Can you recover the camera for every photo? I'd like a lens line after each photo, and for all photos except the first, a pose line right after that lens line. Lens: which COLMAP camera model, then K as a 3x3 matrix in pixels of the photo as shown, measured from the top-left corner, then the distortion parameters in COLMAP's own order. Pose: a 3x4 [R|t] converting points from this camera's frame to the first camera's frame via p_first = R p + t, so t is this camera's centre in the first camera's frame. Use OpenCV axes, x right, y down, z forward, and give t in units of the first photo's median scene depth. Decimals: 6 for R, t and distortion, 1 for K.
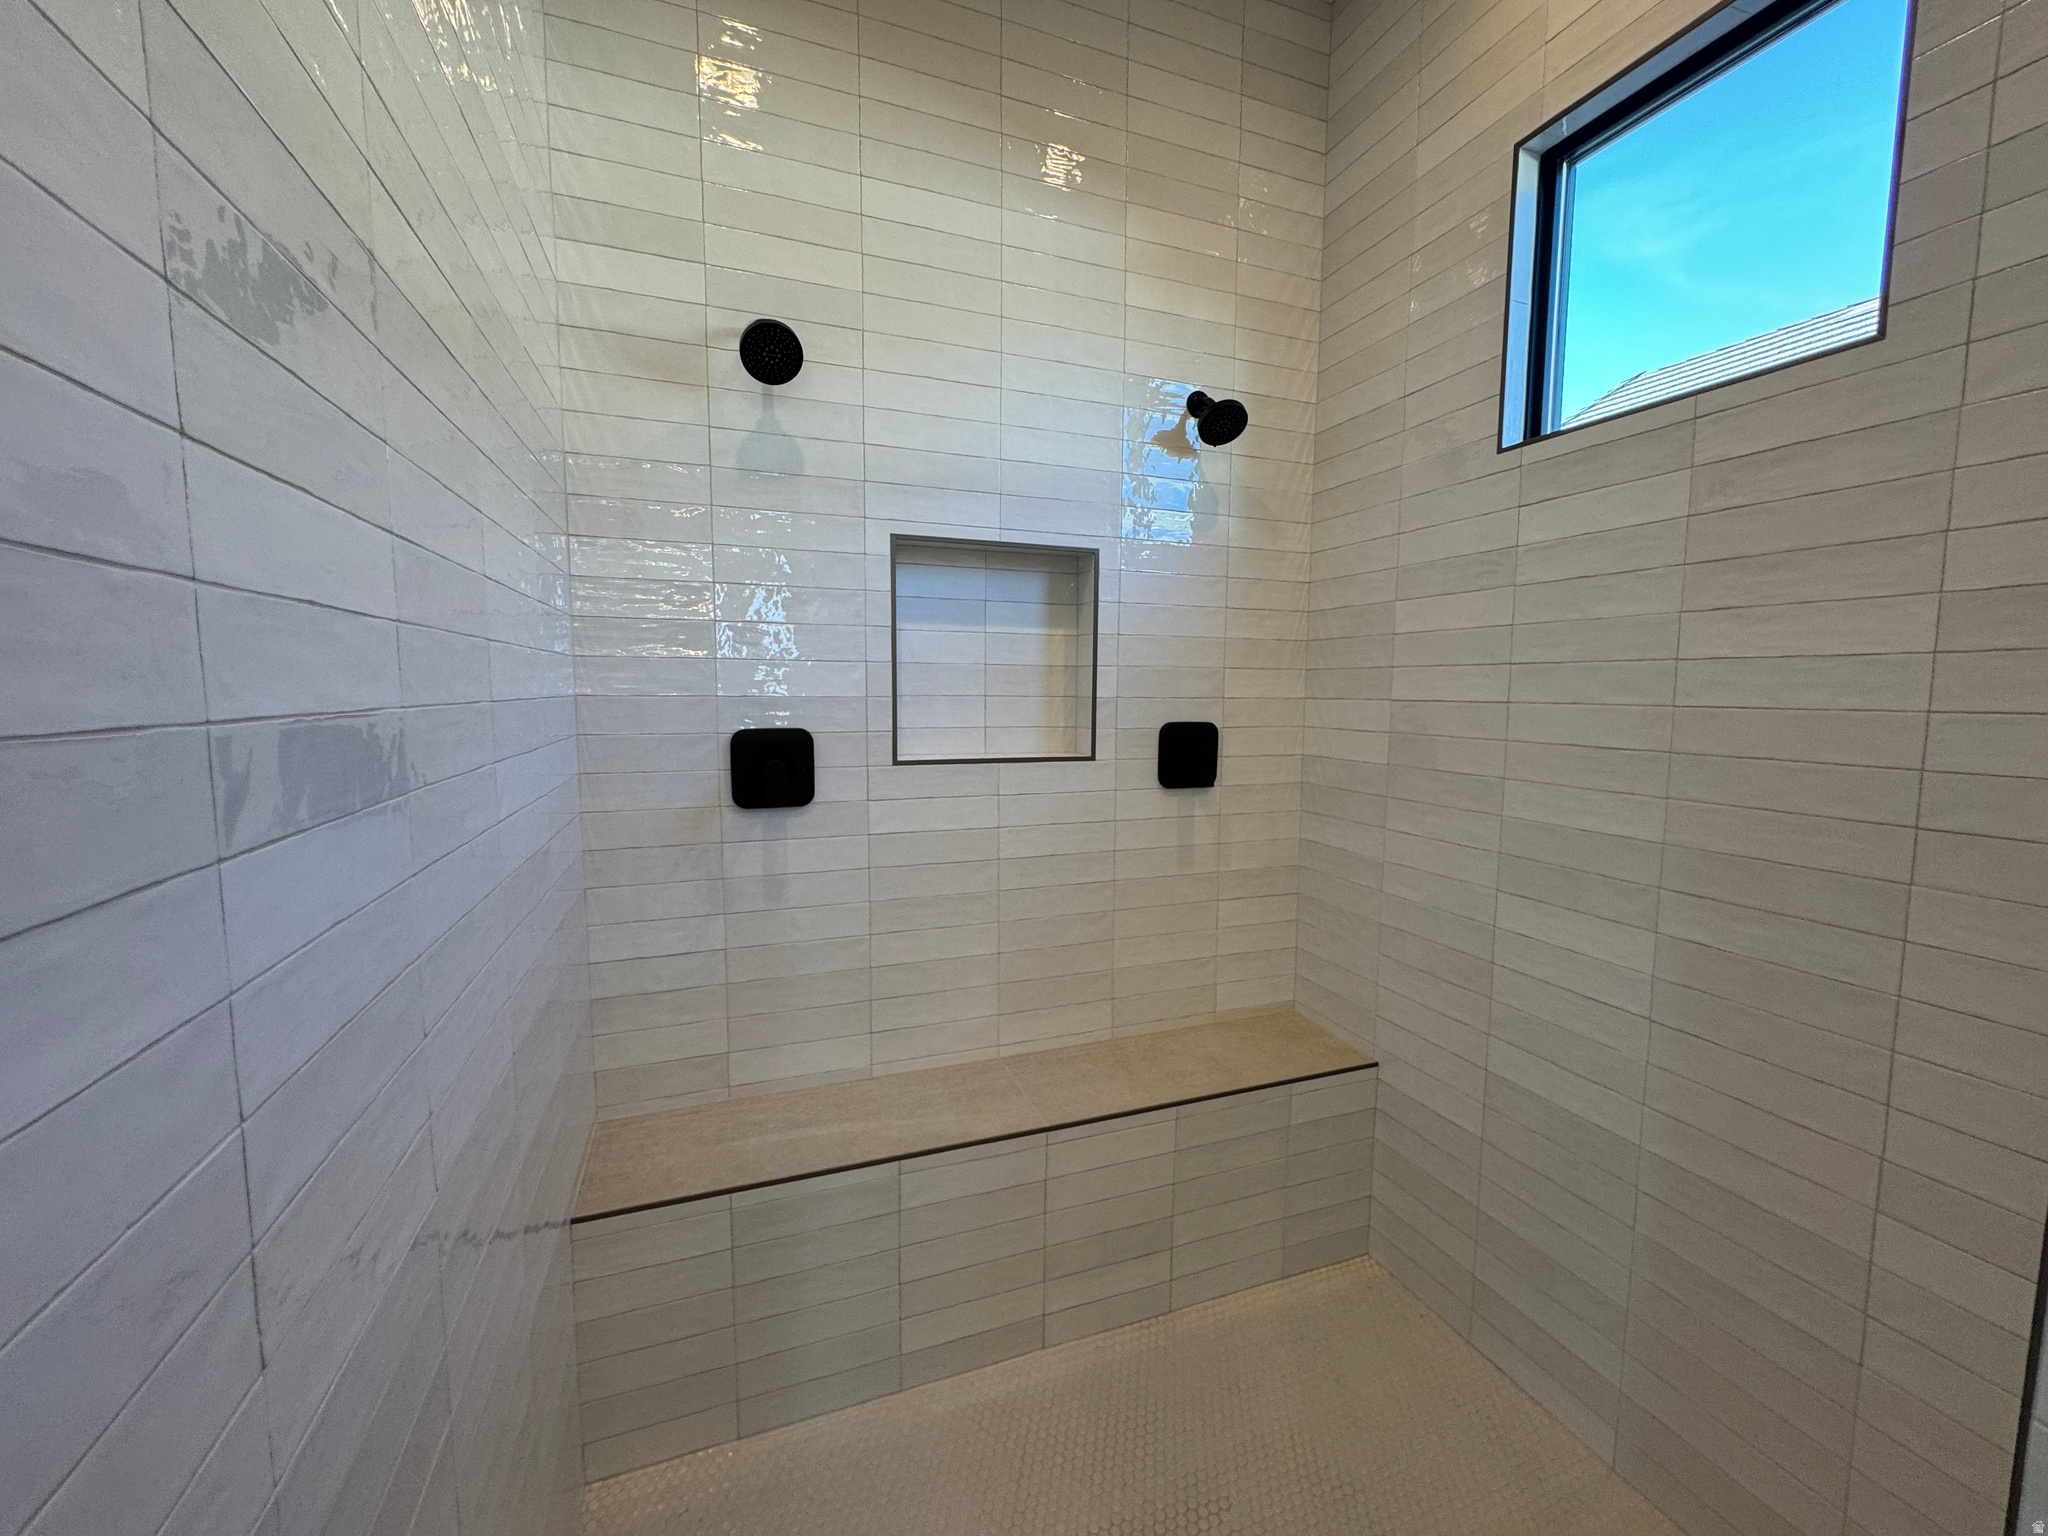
lens RADIAL K [[822.5, 0, 1022.6], [0, 822.5, 766.7], [0, 0, 1]] dist [-0.006804, 0.001878]
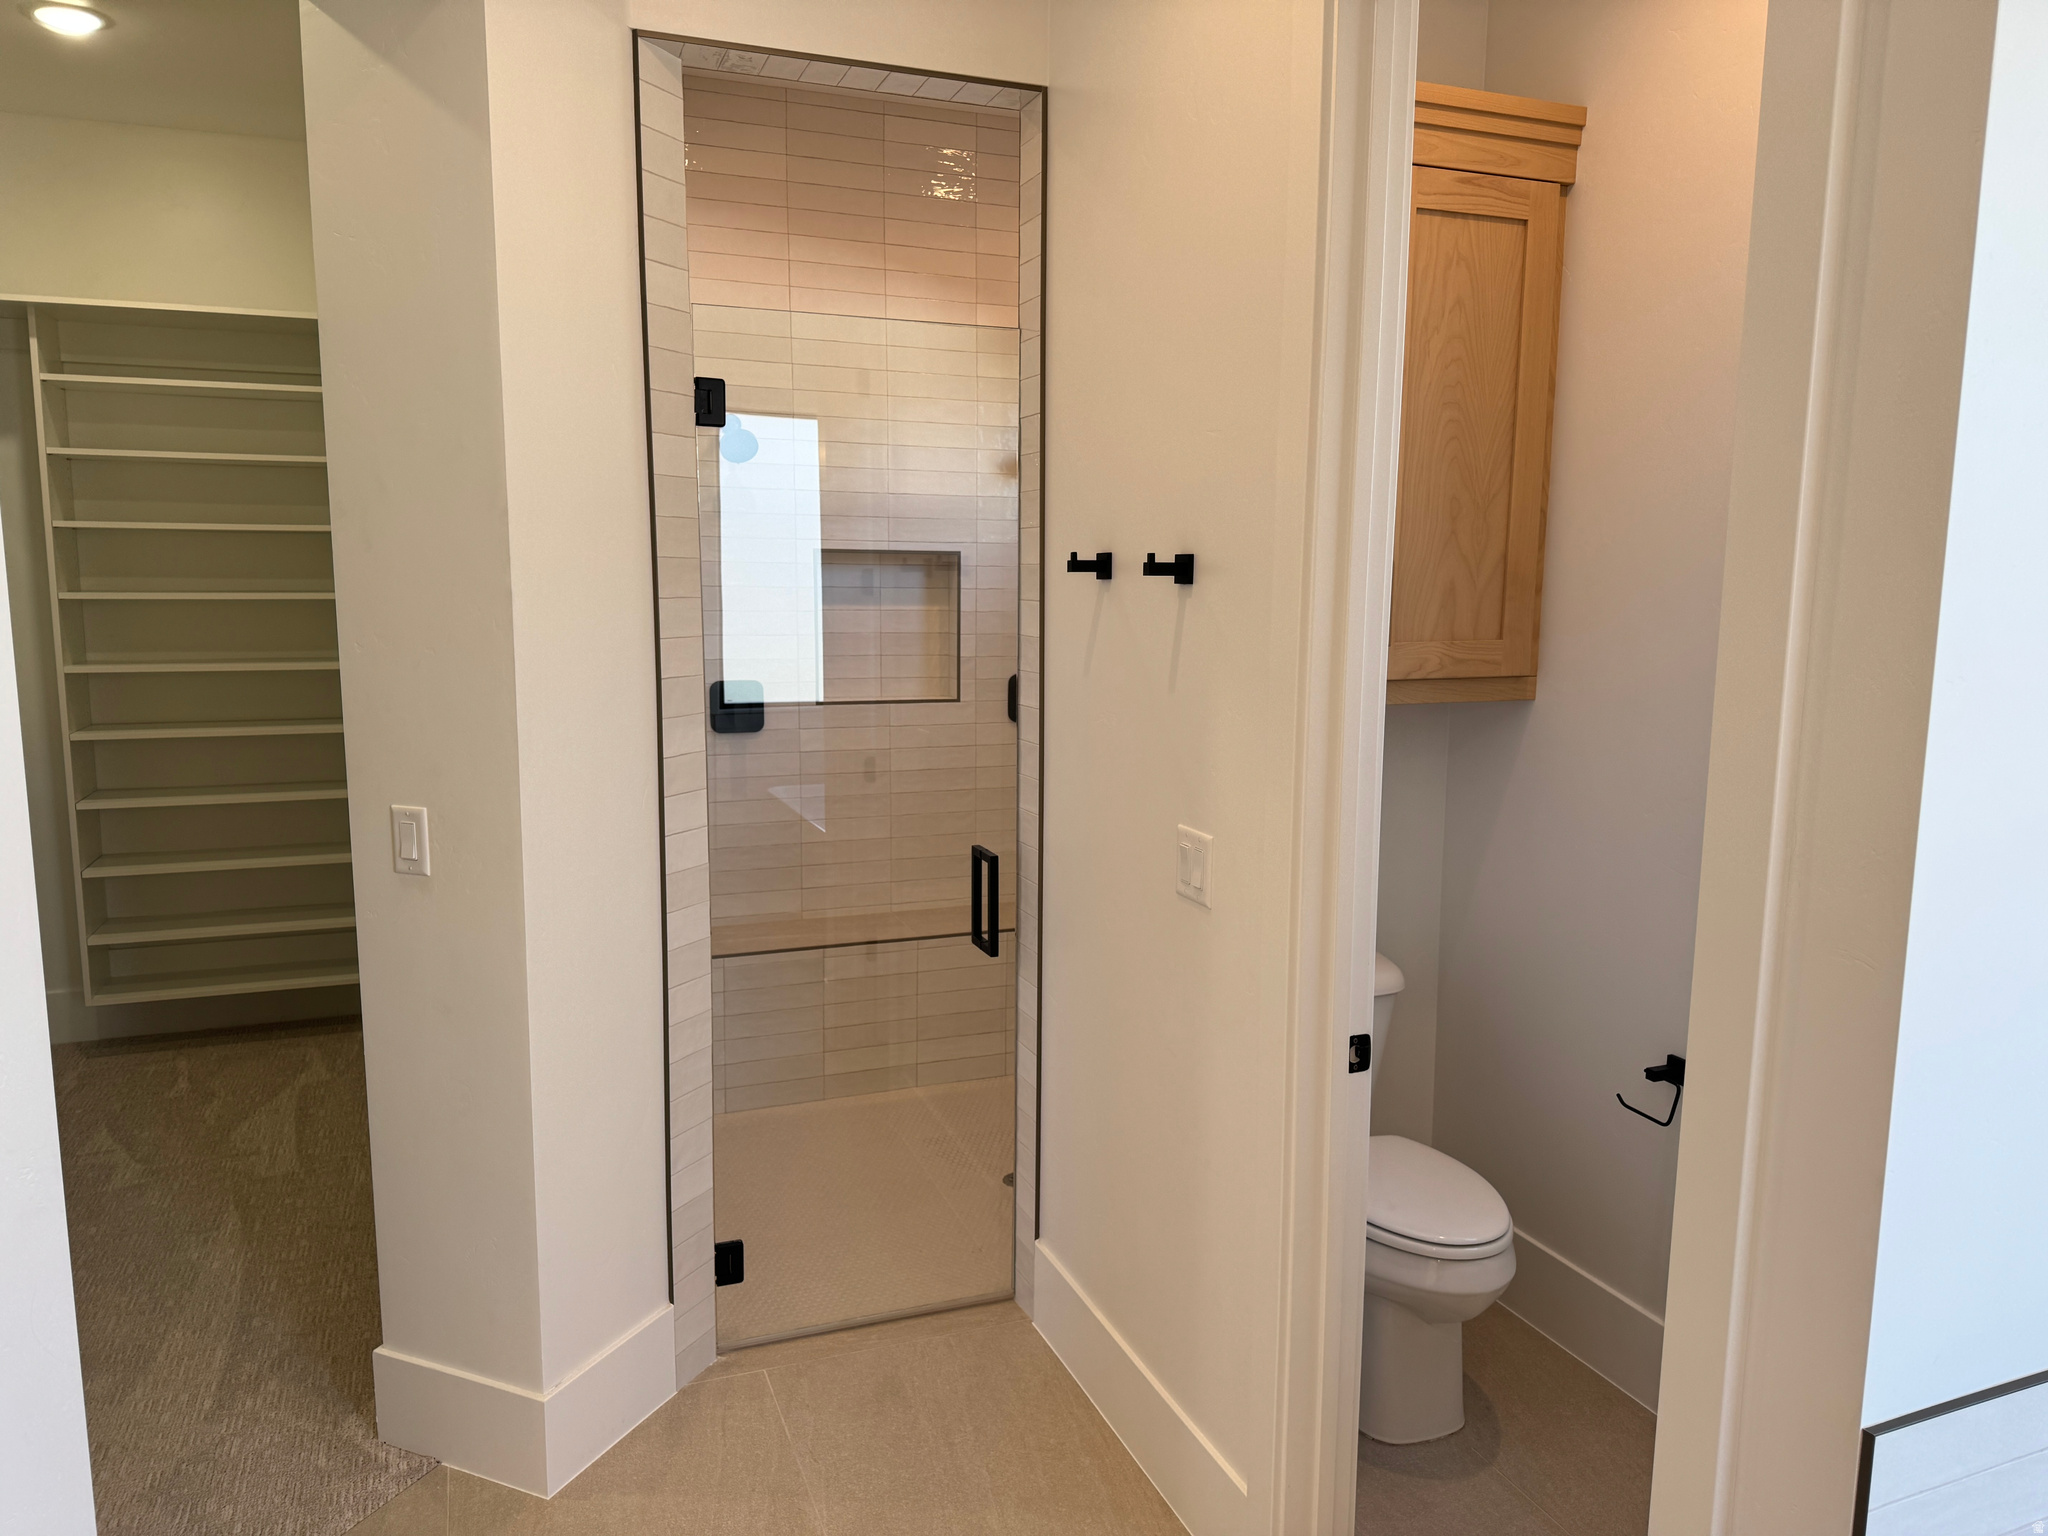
lens RADIAL K [[1415.9, 0, 1027.4], [0, 1415.9, 782.1], [0, 0, 1]] dist [0.052030, -0.047644]
pose [[0.999918, 0.000927, 0.012811, 0.173269], [-0.001623, 0.998516, 0.054444, -0.002588], [-0.012741, -0.054460, 0.998435, -1.418747]]
